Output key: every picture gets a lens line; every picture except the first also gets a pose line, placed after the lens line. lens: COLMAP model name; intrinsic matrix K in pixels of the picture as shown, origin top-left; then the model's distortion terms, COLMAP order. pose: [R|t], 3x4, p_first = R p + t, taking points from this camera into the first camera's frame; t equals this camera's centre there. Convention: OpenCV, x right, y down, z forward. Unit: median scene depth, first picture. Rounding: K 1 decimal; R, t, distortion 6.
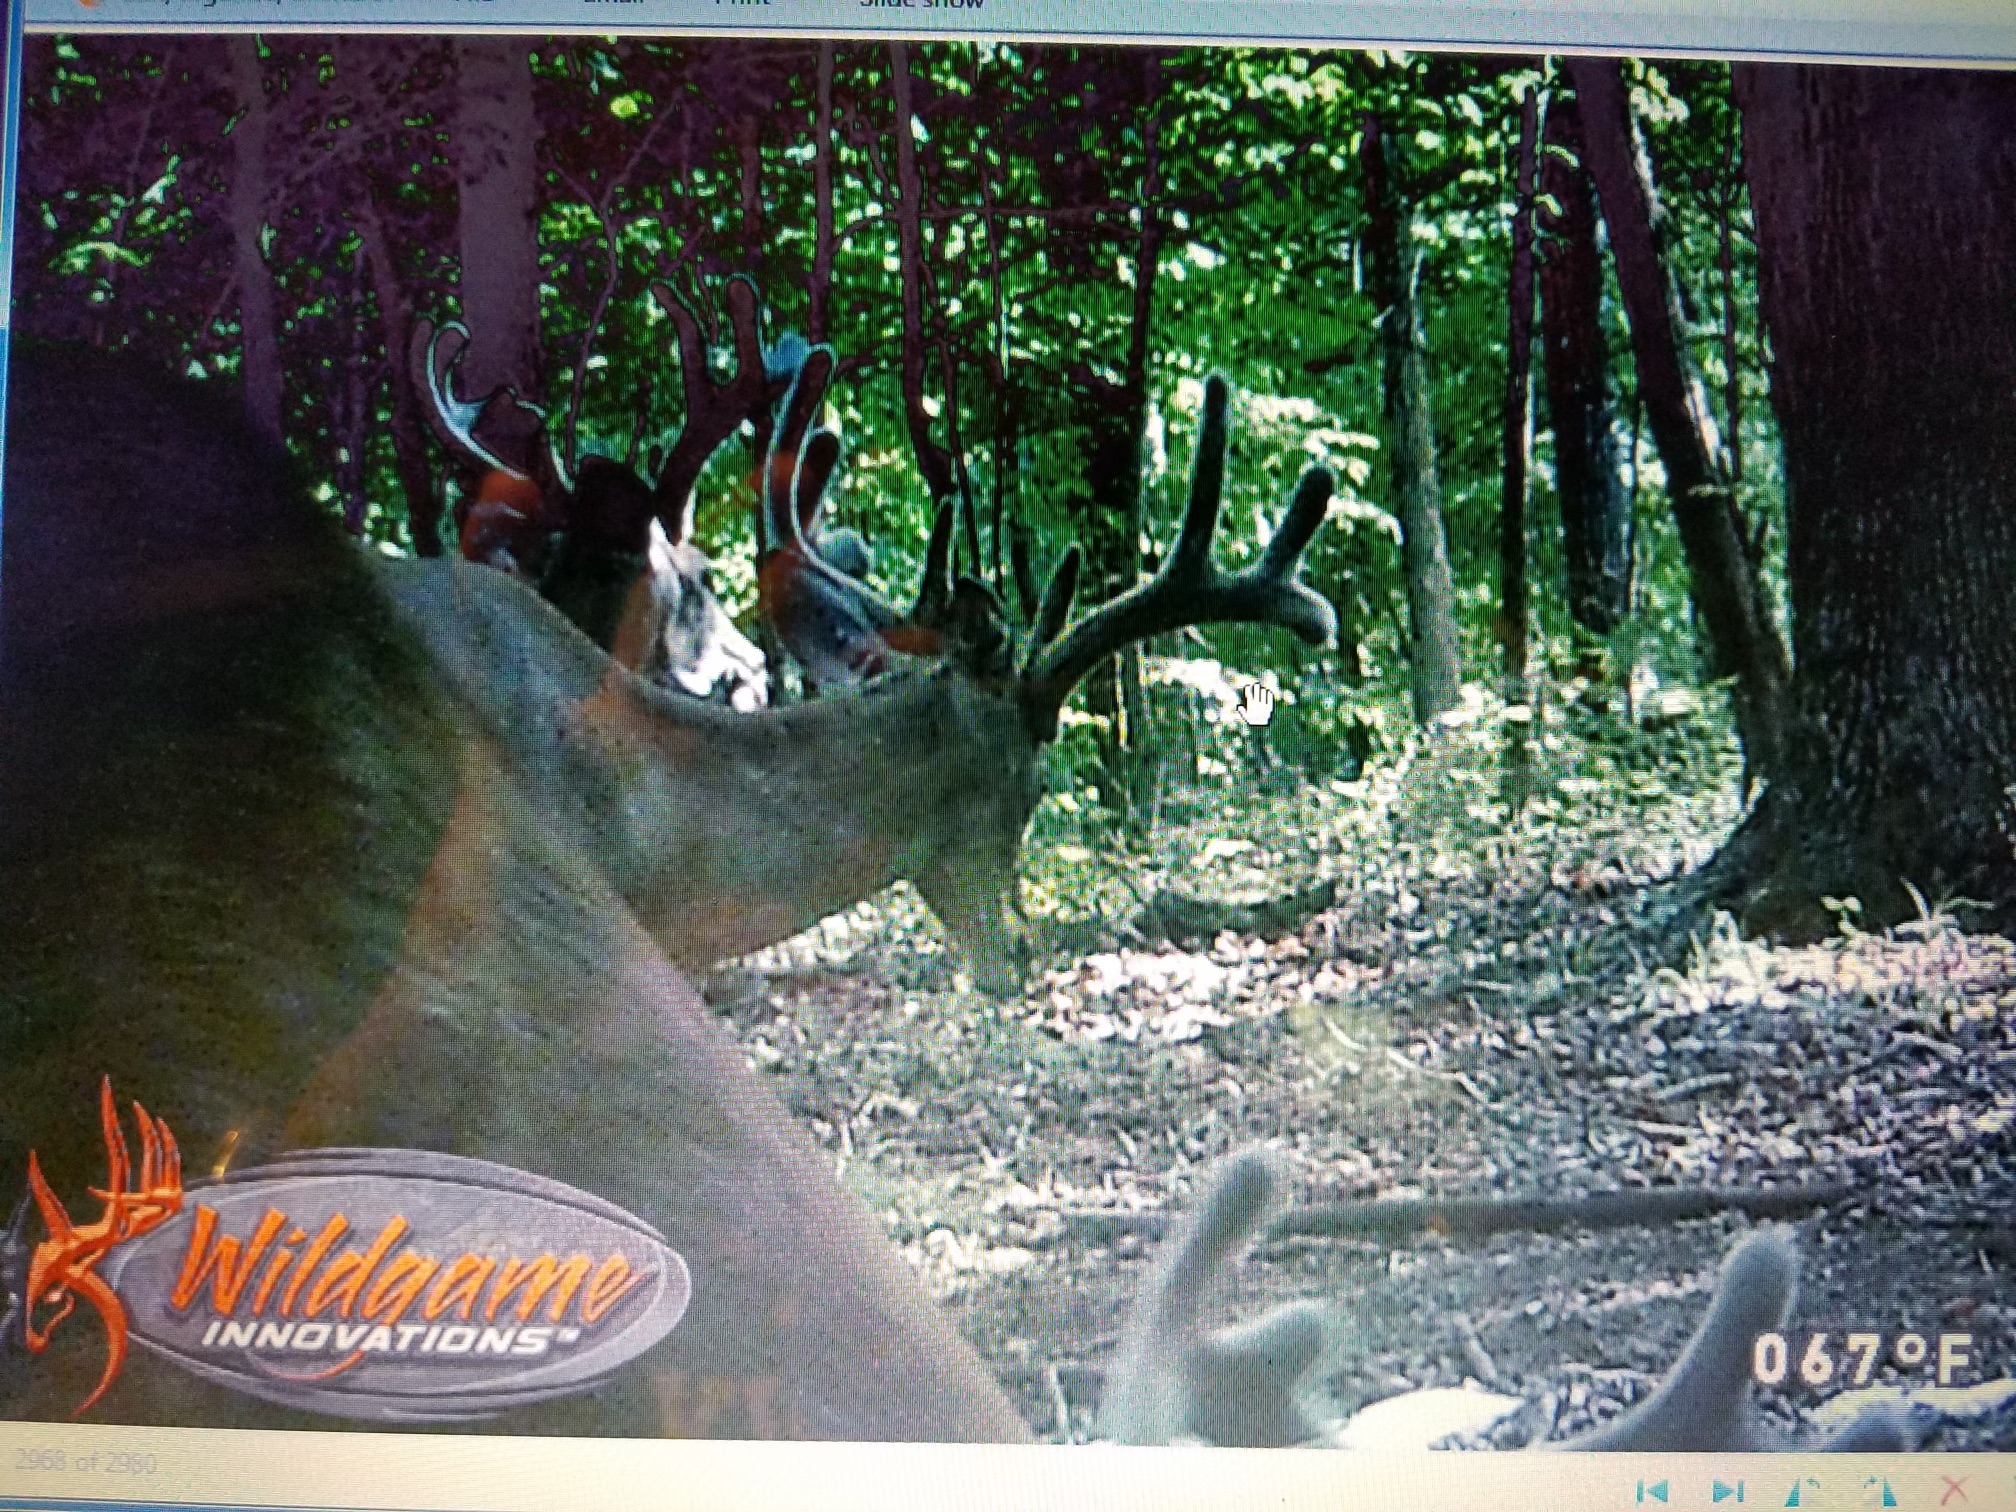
lens RADIAL K [[1537.6, 0, 1001.4], [0, 1537.6, 759.8], [0, 0, 1]] dist [0.043786, -0.024058]
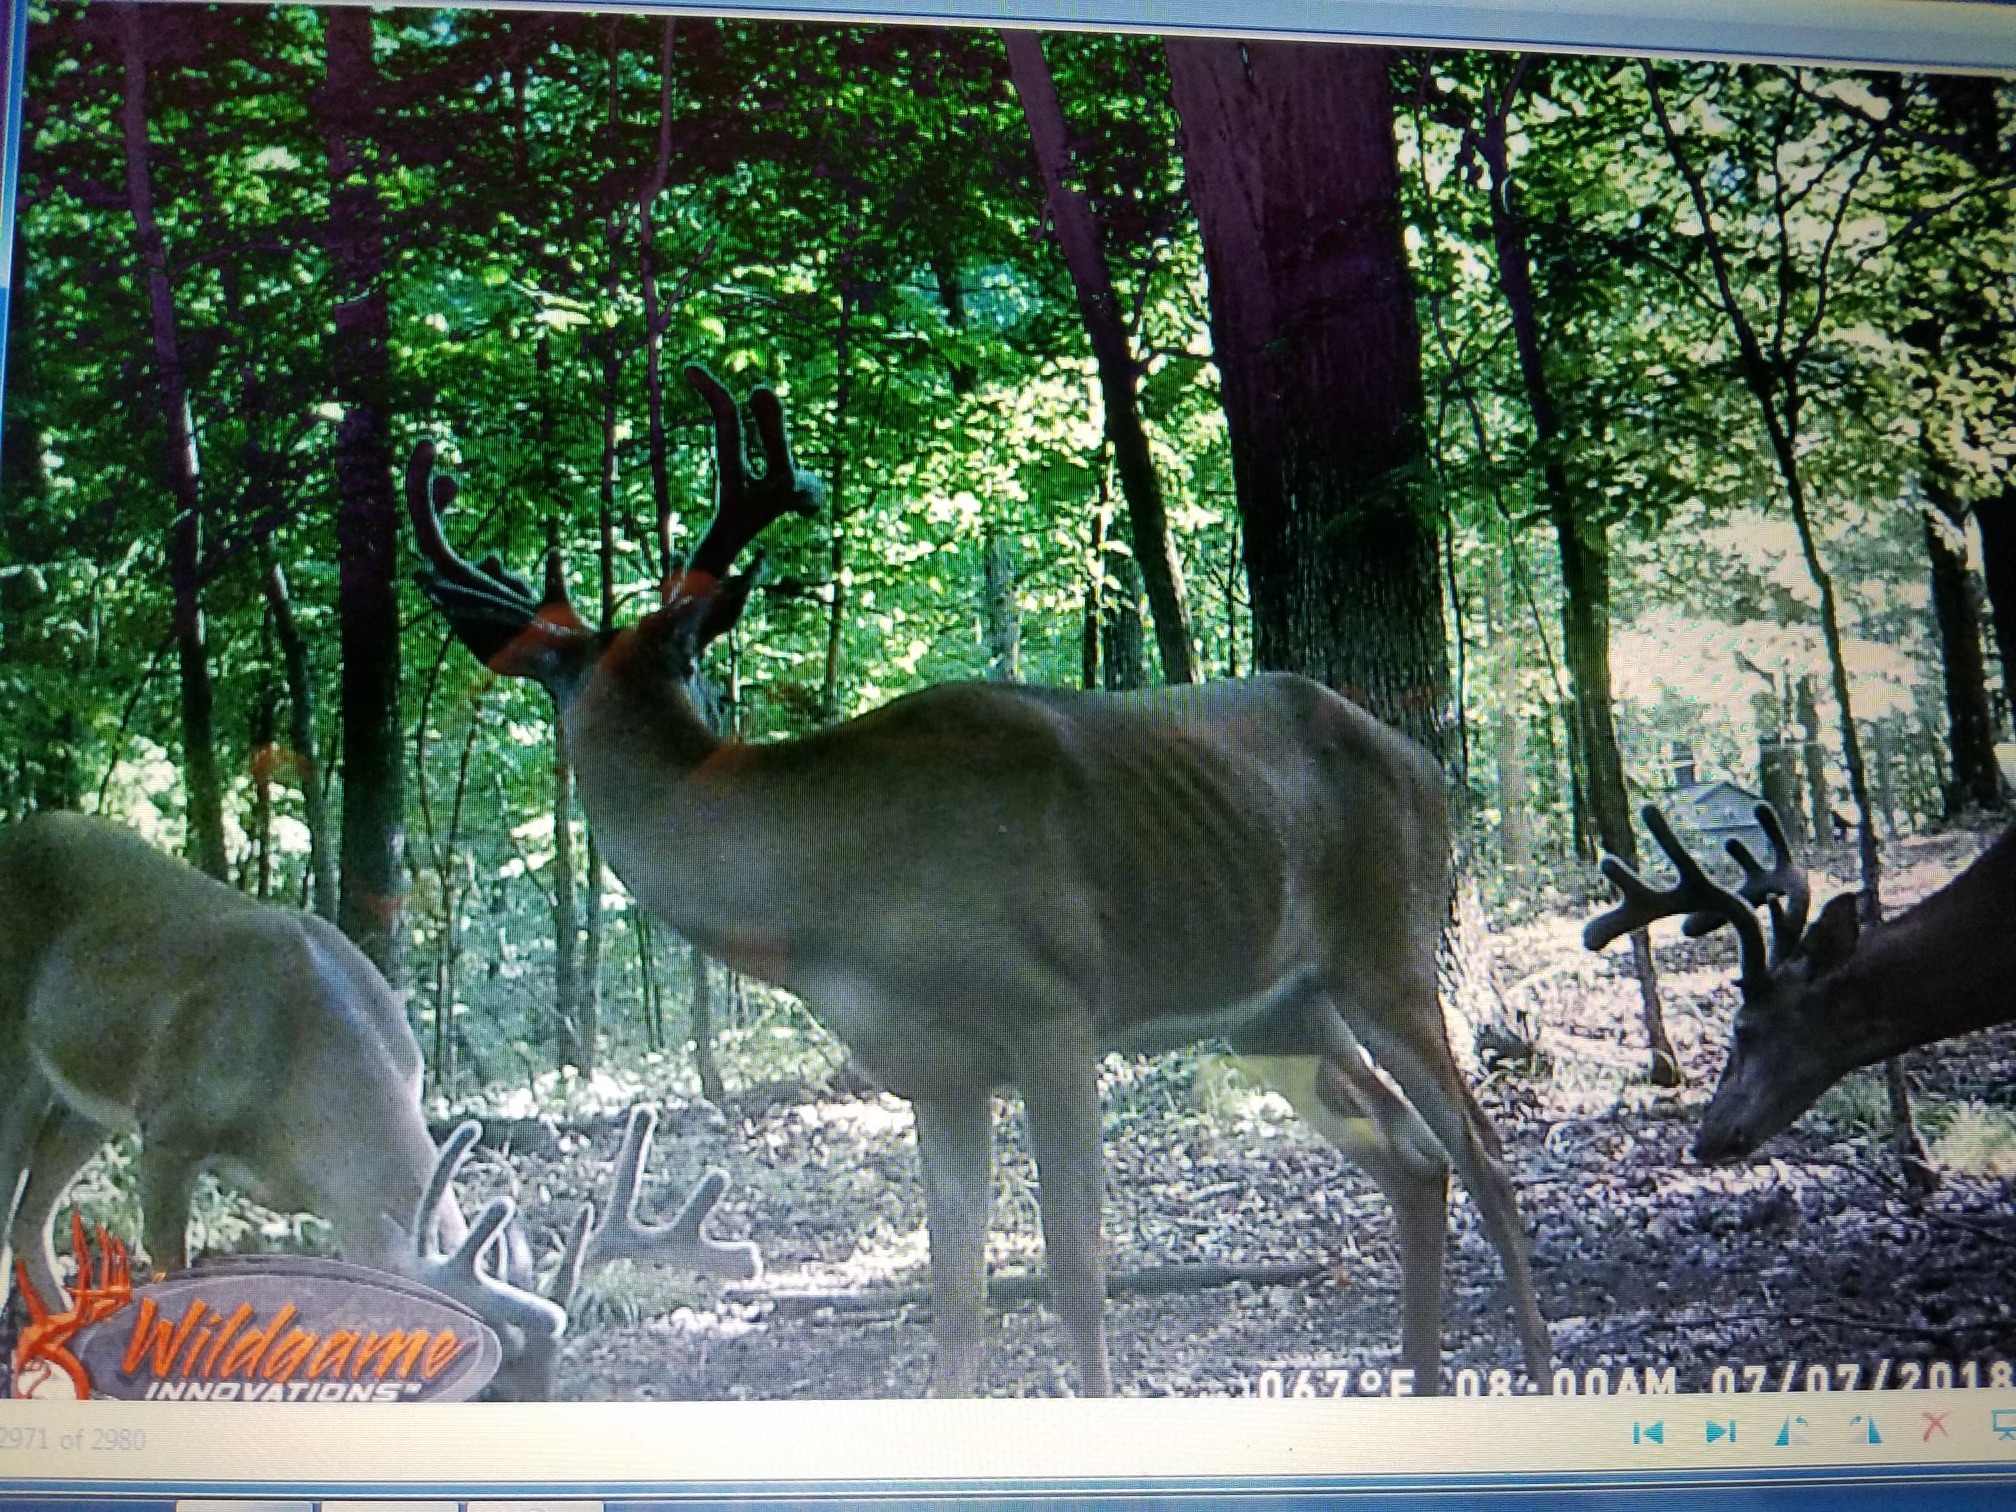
lens RADIAL K [[1537.6, 0, 1000.9], [0, 1537.6, 758.9], [0, 0, 1]] dist [0.043786, -0.024058]
pose [[0.981633, 0.018500, 0.189879, -0.029093], [0.006738, 0.991304, -0.131416, -0.001771], [-0.190659, 0.130282, 0.972973, -0.427423]]
